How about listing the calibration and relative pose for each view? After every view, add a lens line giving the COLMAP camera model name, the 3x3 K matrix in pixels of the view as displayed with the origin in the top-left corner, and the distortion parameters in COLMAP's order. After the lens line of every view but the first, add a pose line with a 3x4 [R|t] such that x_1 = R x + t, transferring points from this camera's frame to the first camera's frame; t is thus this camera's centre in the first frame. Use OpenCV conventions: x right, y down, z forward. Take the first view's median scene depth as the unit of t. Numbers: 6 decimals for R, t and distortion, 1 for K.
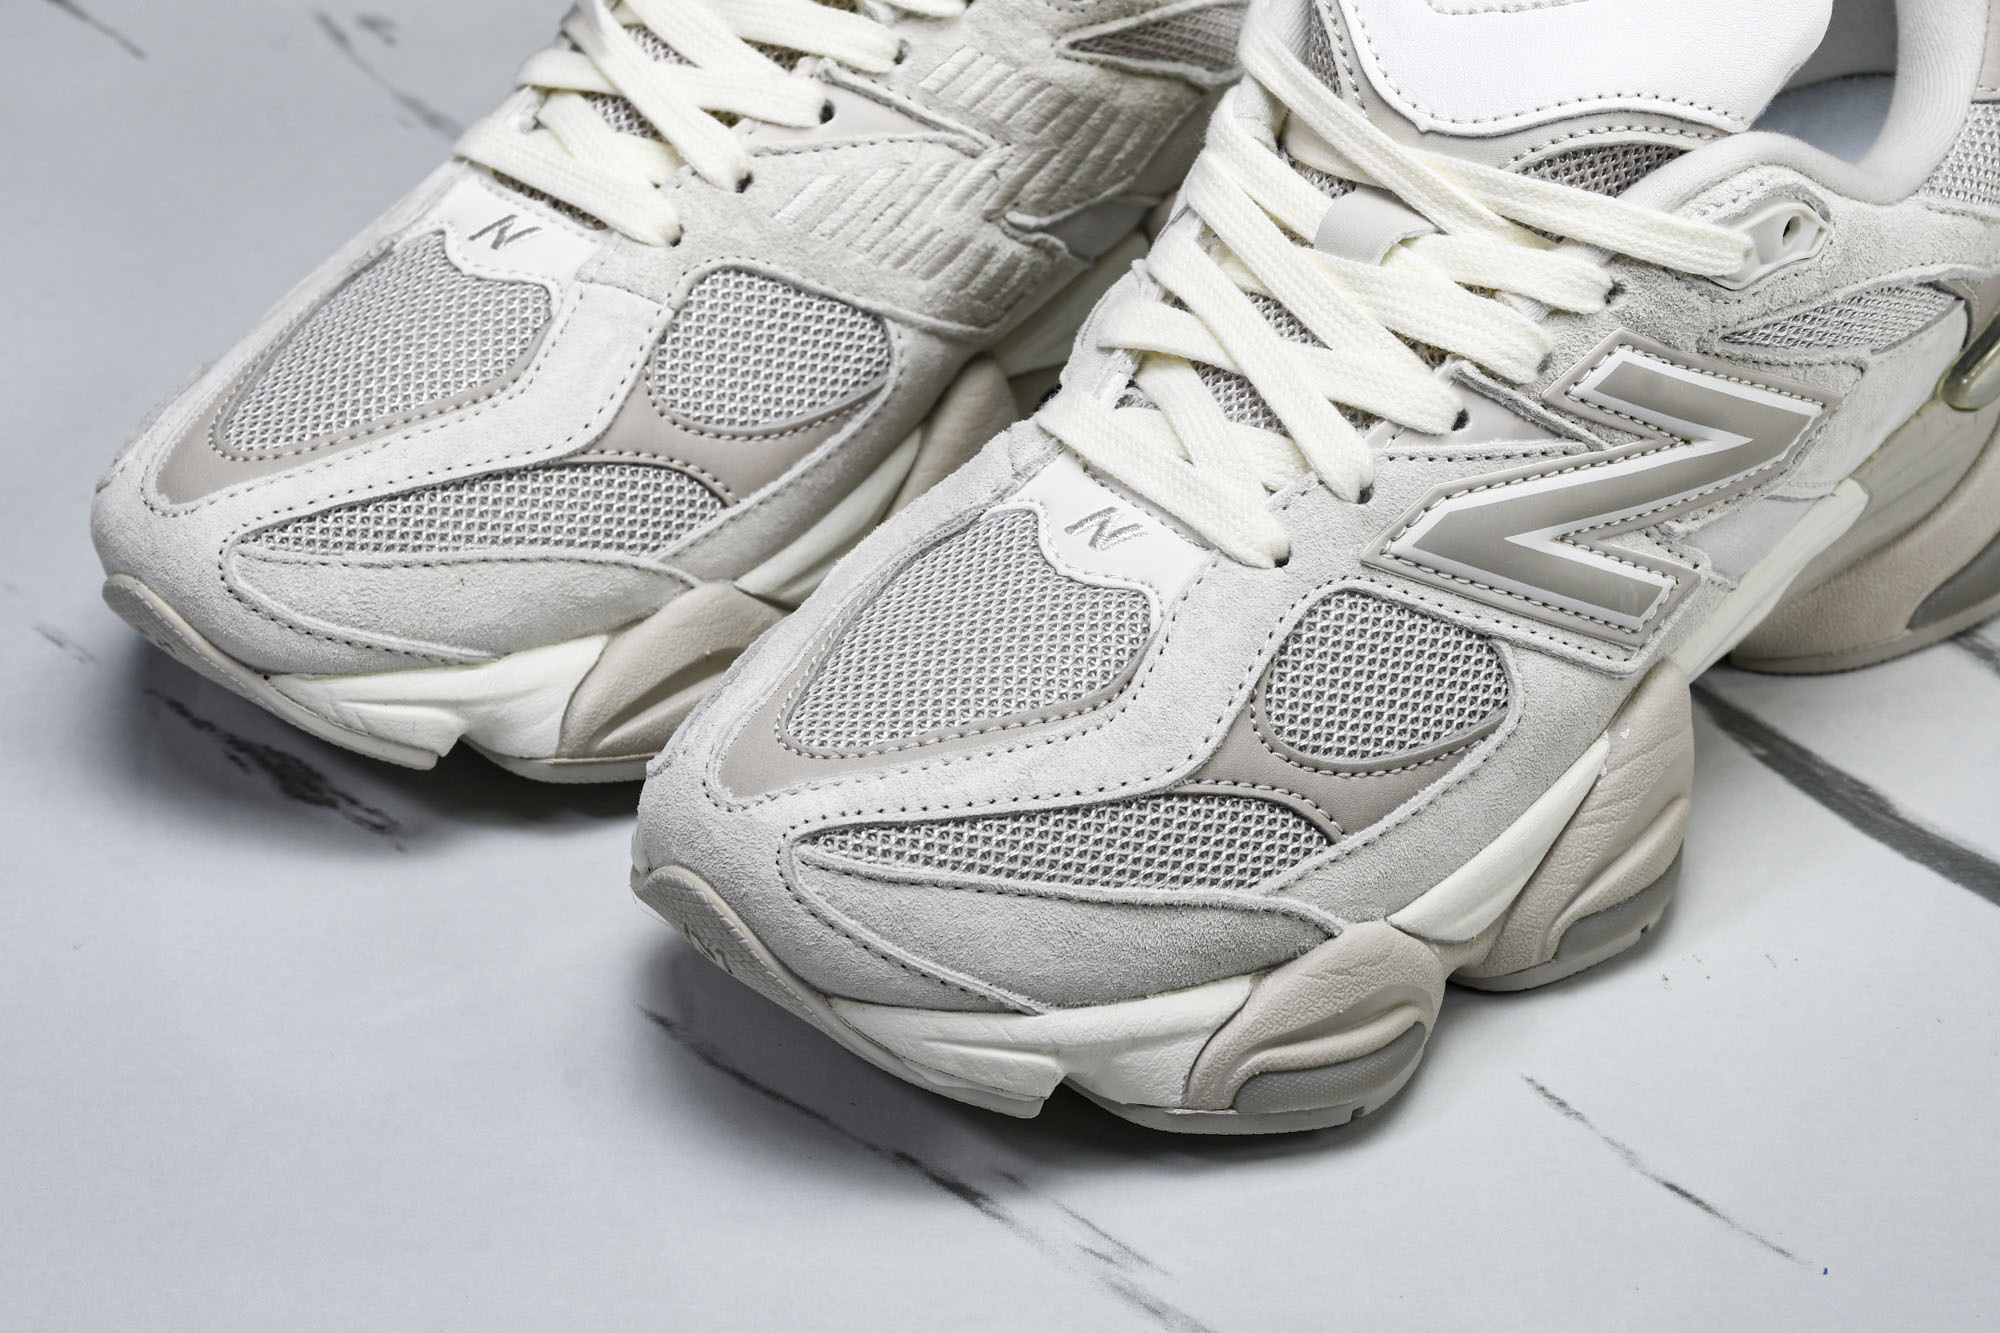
lens RADIAL K [[4302.3, 0, 983.1], [0, 4302.3, 712.5], [0, 0, 1]] dist [0.251403, 0.000000]
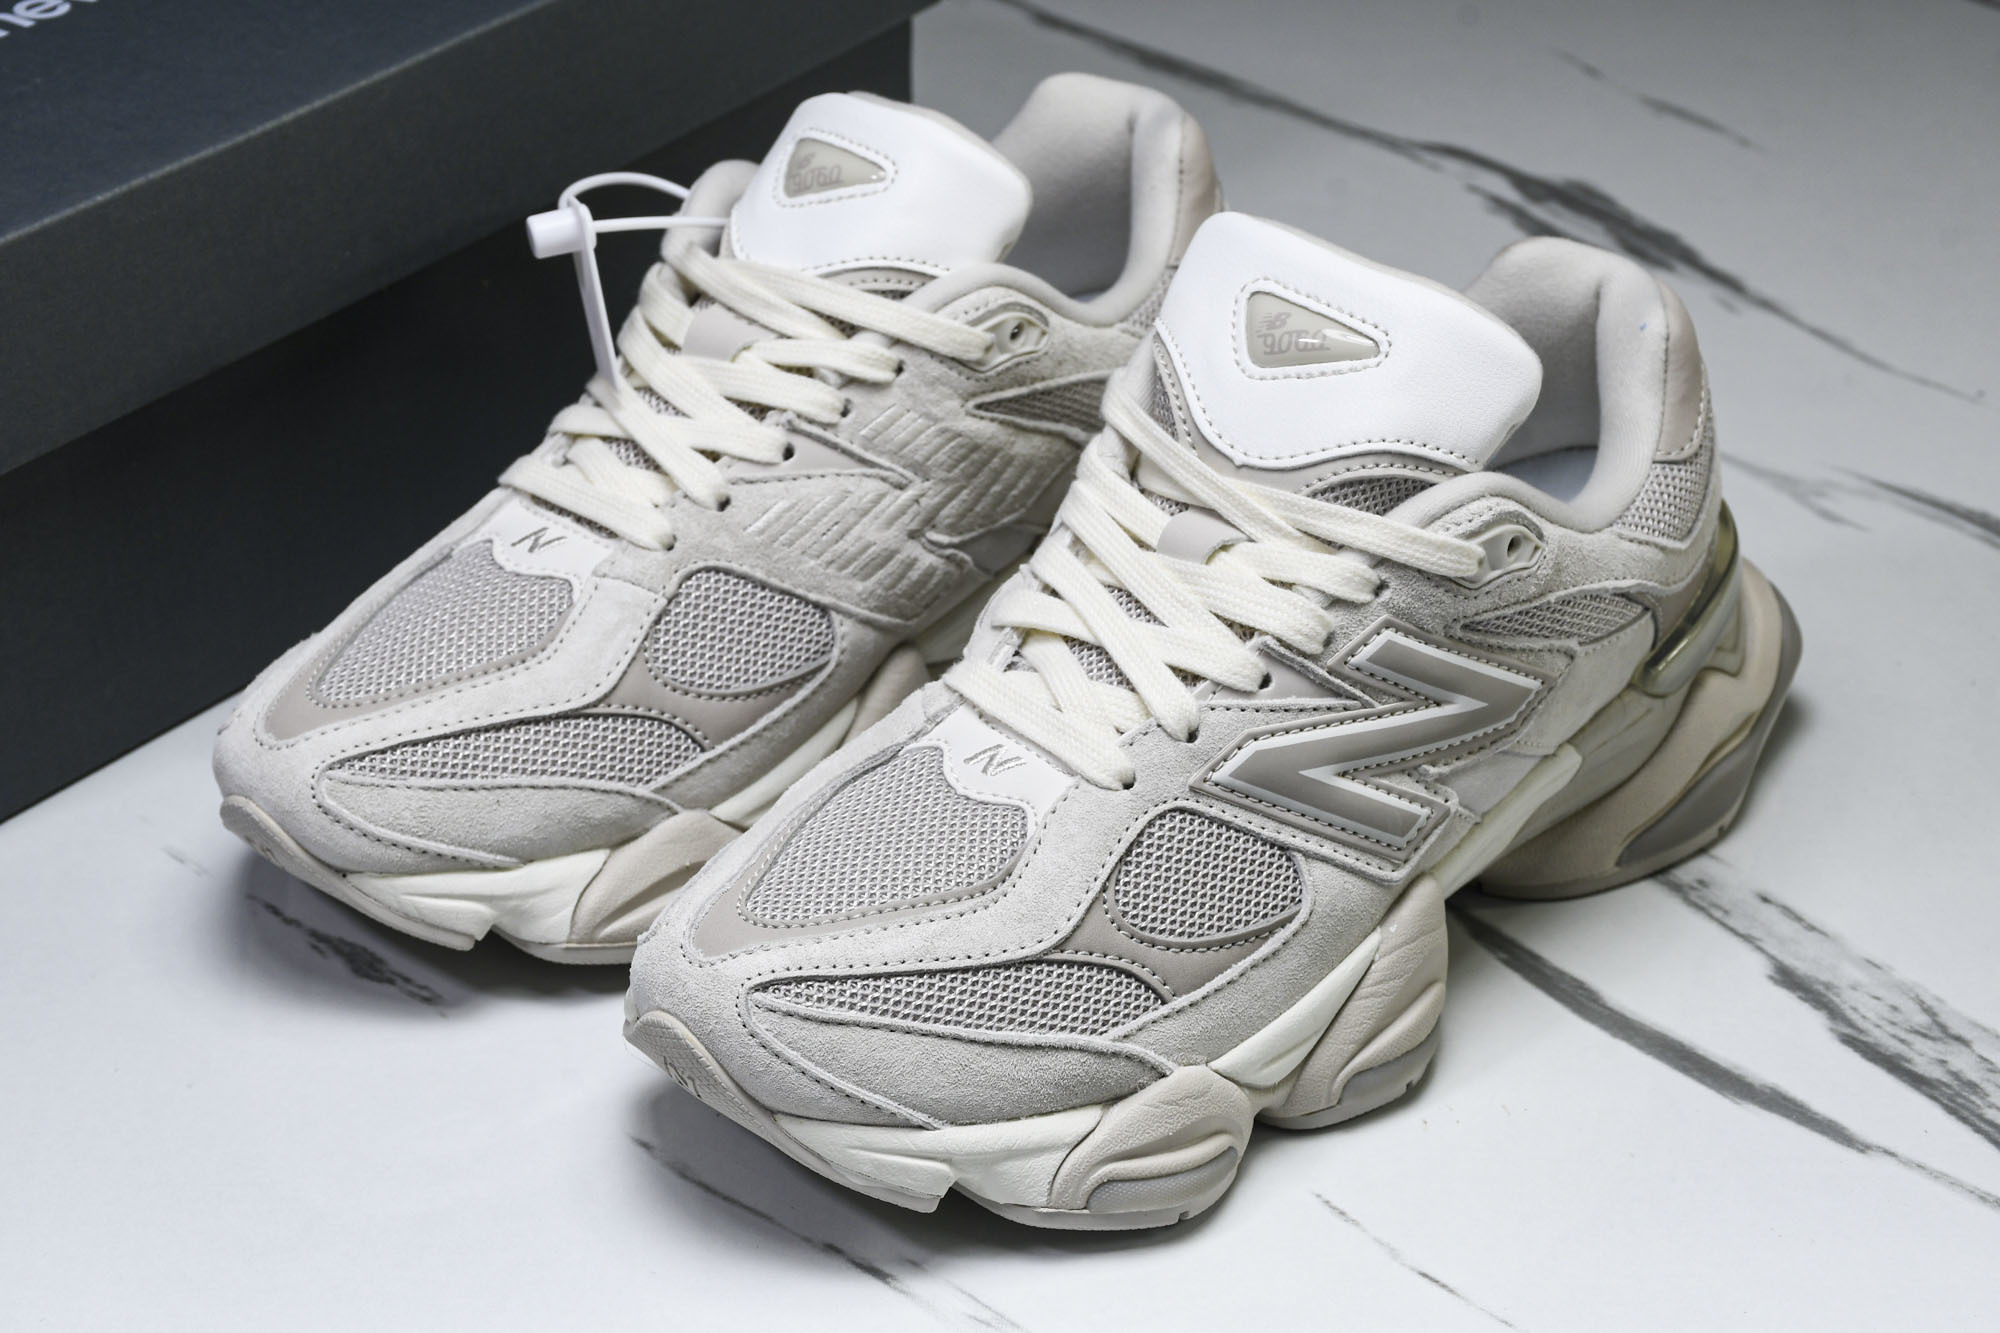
lens RADIAL K [[3711.4, 0, 980.9], [0, 3711.4, 655.0], [0, 0, 1]] dist [0.101827, 0.000000]
pose [[0.999794, 0.015783, 0.012752, 0.009546], [-0.014299, 0.993923, -0.109141, 0.048510], [-0.014397, 0.108936, 0.993944, -0.120367]]
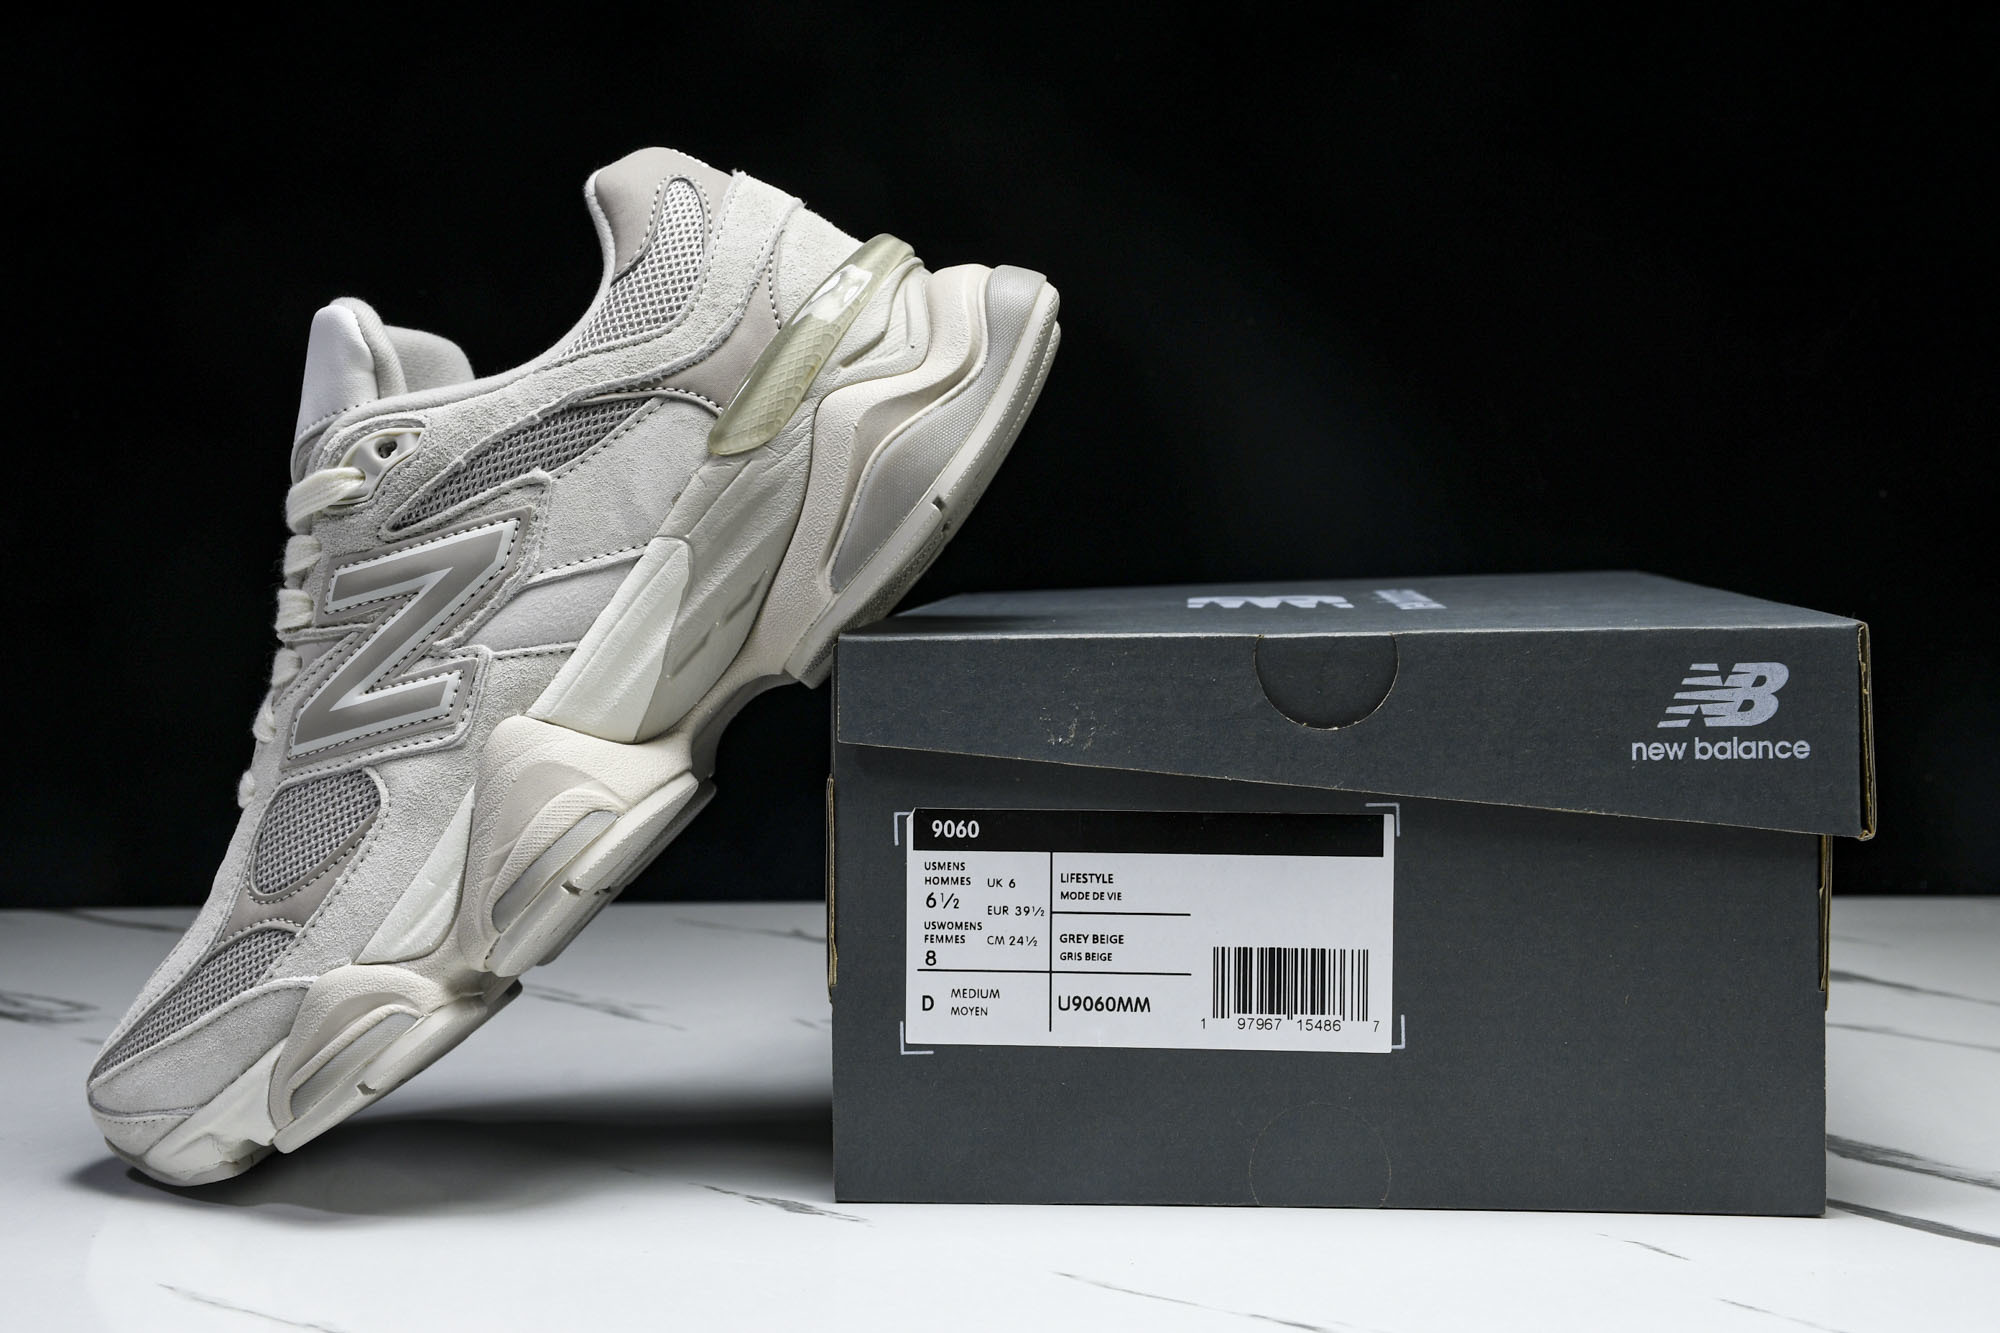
lens RADIAL K [[3199.1, 0, 969.0], [0, 3199.1, 655.0], [0, 0, 1]] dist [0.139822, 0.000000]
pose [[0.484880, -0.534454, -0.692279, 1.051639], [0.255184, 0.843568, -0.472519, 0.553333], [0.836524, 0.052456, 0.545414, 0.554582]]
